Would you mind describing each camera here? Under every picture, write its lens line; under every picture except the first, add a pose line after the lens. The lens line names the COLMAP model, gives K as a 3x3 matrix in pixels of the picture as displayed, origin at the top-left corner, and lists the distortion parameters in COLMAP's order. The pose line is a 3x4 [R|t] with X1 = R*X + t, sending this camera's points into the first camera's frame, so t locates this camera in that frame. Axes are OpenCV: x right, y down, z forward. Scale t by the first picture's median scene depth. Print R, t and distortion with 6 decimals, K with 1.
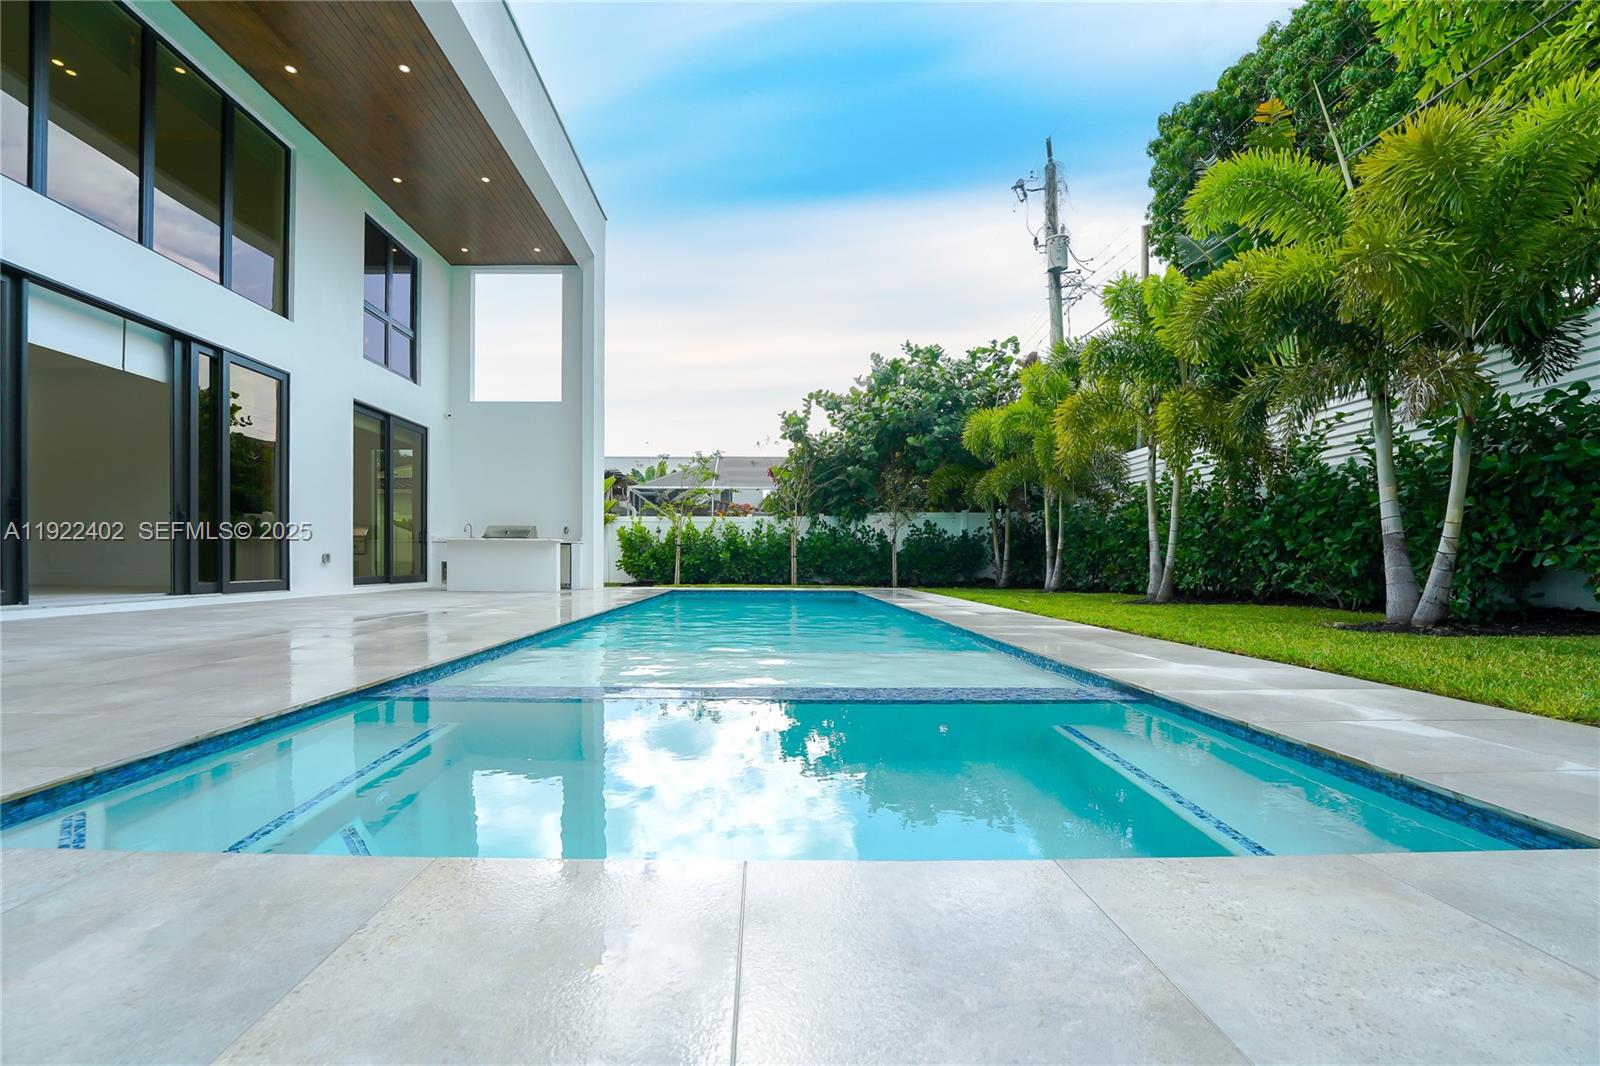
lens RADIAL K [[659.5, 0, 787.5], [0, 659.5, 533.6], [0, 0, 1]] dist [-0.022659, 0.000999]
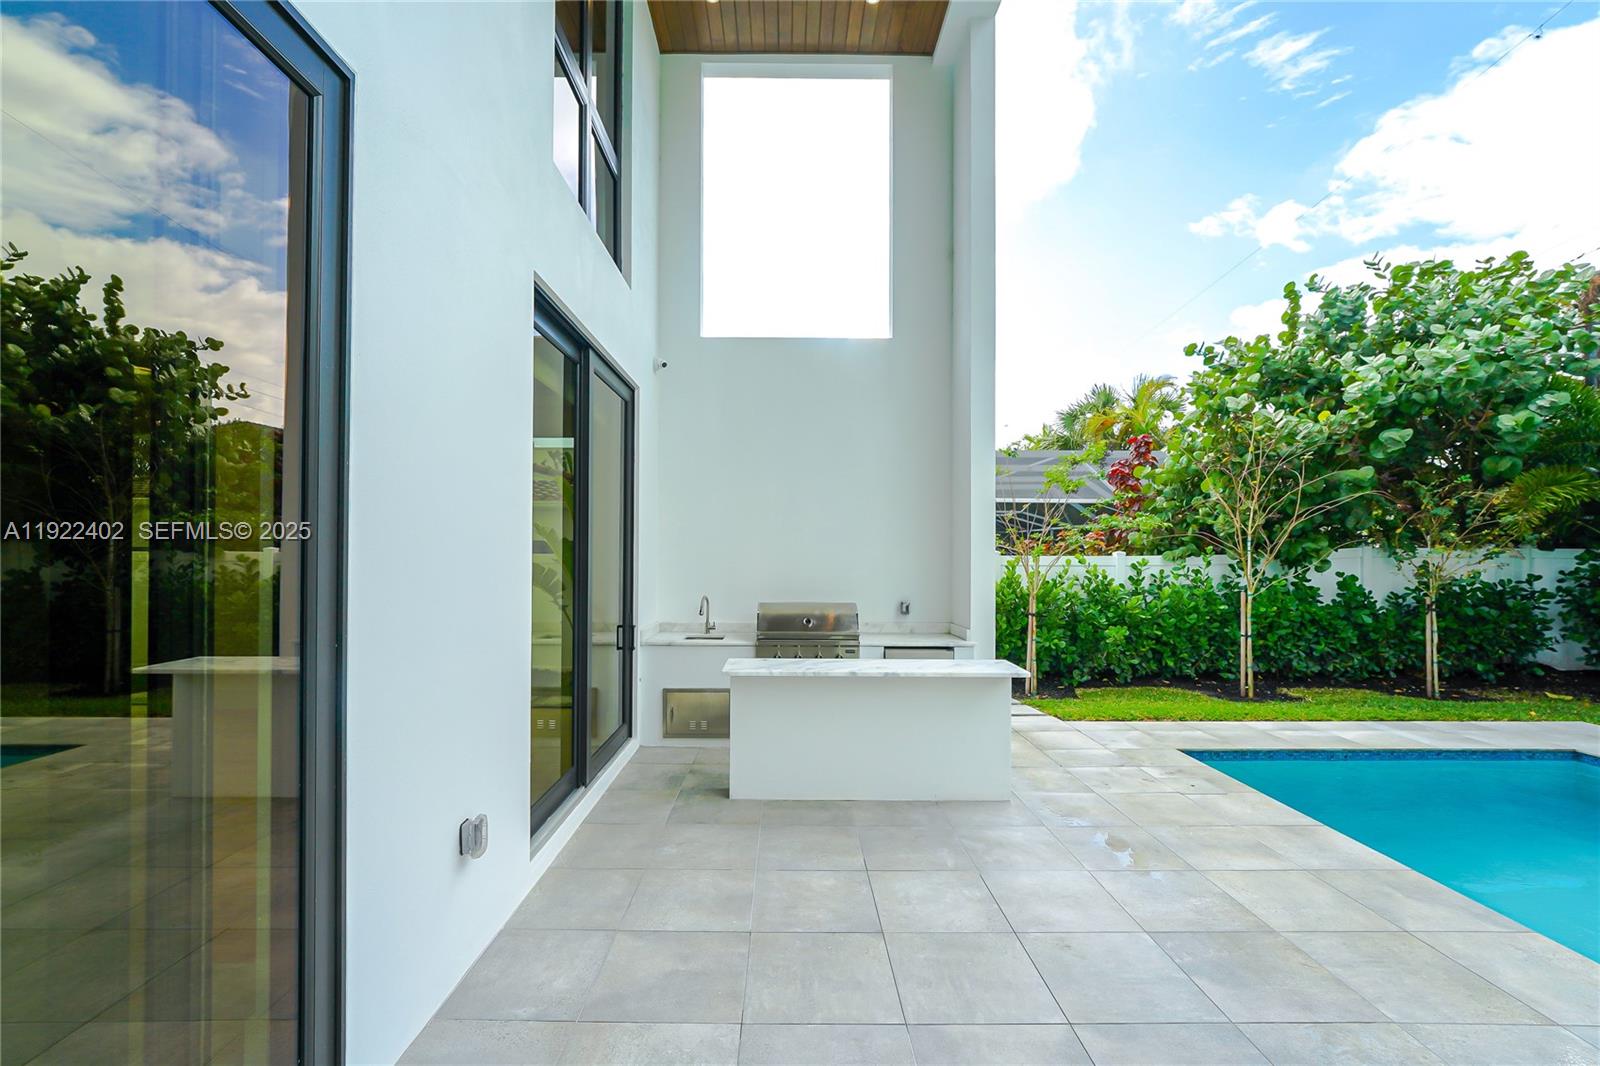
lens RADIAL K [[659.5, 0, 803.5], [0, 659.5, 525.0], [0, 0, 1]] dist [-0.022659, 0.000999]
pose [[0.999913, 0.001657, 0.013049, -0.347799], [-0.001633, 0.999997, -0.001865, -0.051938], [-0.013052, 0.001844, 0.999913, 0.434245]]
